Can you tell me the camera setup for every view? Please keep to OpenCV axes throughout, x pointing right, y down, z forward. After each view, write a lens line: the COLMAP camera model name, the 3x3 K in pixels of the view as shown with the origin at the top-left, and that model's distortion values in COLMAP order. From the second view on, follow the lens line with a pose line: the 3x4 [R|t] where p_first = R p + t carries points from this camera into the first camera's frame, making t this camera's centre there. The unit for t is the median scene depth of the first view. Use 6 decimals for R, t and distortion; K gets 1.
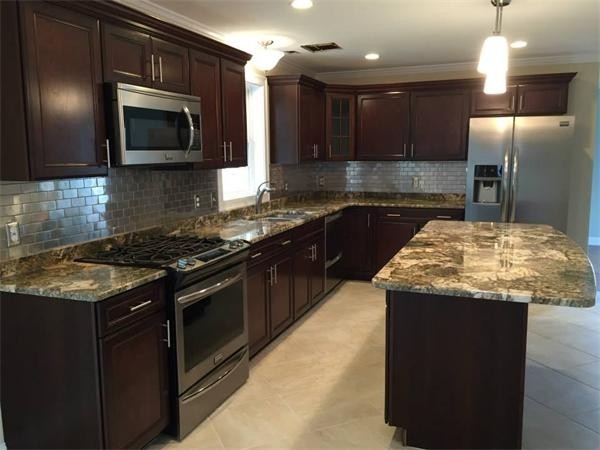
lens RADIAL K [[515.5, 0, 300.2], [0, 515.5, 223.8], [0, 0, 1]] dist [0.016910, -0.011324]
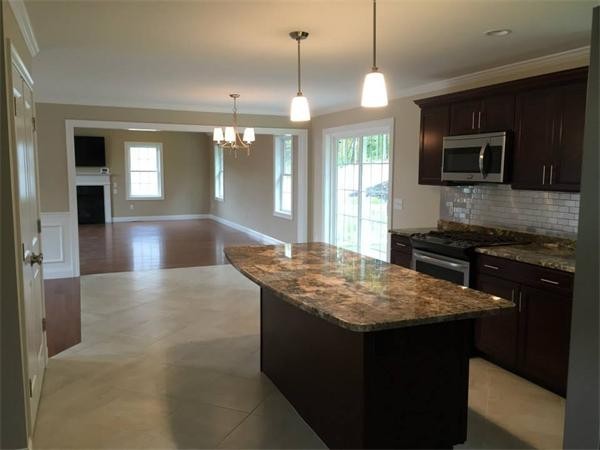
lens RADIAL K [[515.5, 0, 299.7], [0, 515.5, 224.6], [0, 0, 1]] dist [0.016910, -0.011324]
pose [[-0.718181, 0.080887, -0.691140, 0.845841], [-0.090515, 0.973923, 0.208039, -0.192764], [0.689945, 0.211968, -0.692131, 1.267261]]
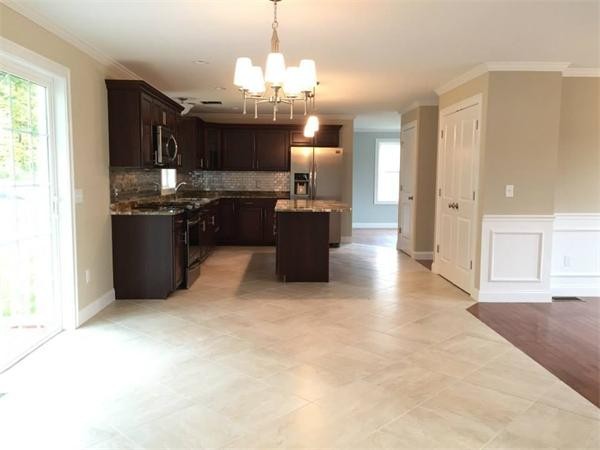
lens RADIAL K [[515.5, 0, 300.1], [0, 515.5, 225.4], [0, 0, 1]] dist [0.016910, -0.011324]
pose [[0.921877, -0.017707, 0.387077, -0.342755], [0.034009, 0.998798, -0.035308, 0.131649], [-0.385987, 0.045714, 0.921371, -0.652399]]
